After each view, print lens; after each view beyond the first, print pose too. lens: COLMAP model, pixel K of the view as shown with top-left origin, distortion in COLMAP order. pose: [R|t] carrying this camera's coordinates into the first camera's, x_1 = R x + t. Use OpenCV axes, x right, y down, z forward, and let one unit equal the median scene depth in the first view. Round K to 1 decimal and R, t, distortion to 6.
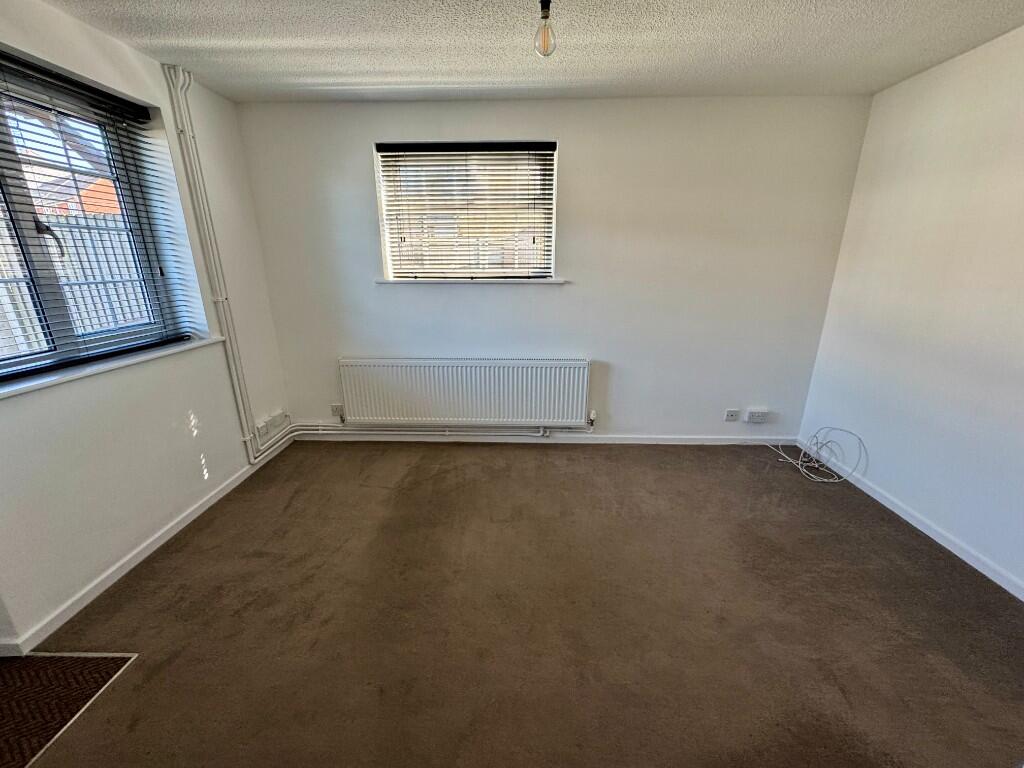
lens RADIAL K [[408.6, 0, 513.7], [0, 408.6, 385.8], [0, 0, 1]] dist [-0.006956, 0.000473]
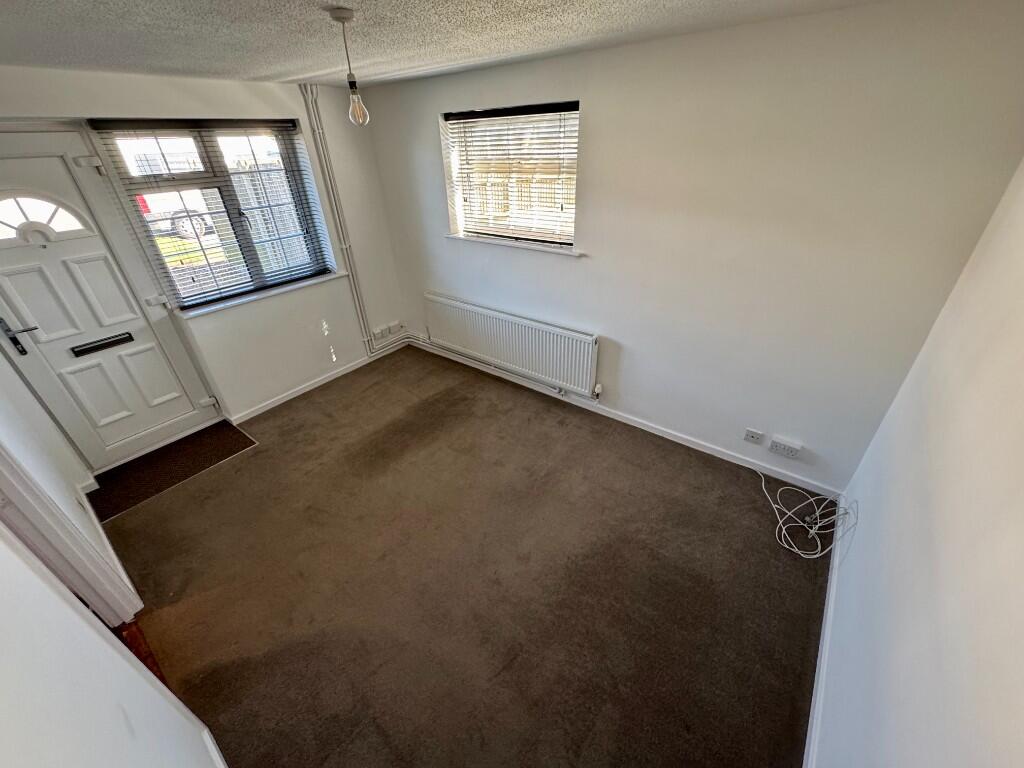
lens RADIAL K [[408.6, 0, 511.3], [0, 408.6, 387.6], [0, 0, 1]] dist [-0.006956, 0.000473]
pose [[0.803967, 0.285515, -0.521650, 0.609315], [-0.143495, 0.944424, 0.295758, -0.223911], [0.577102, -0.162925, 0.800256, 0.064479]]
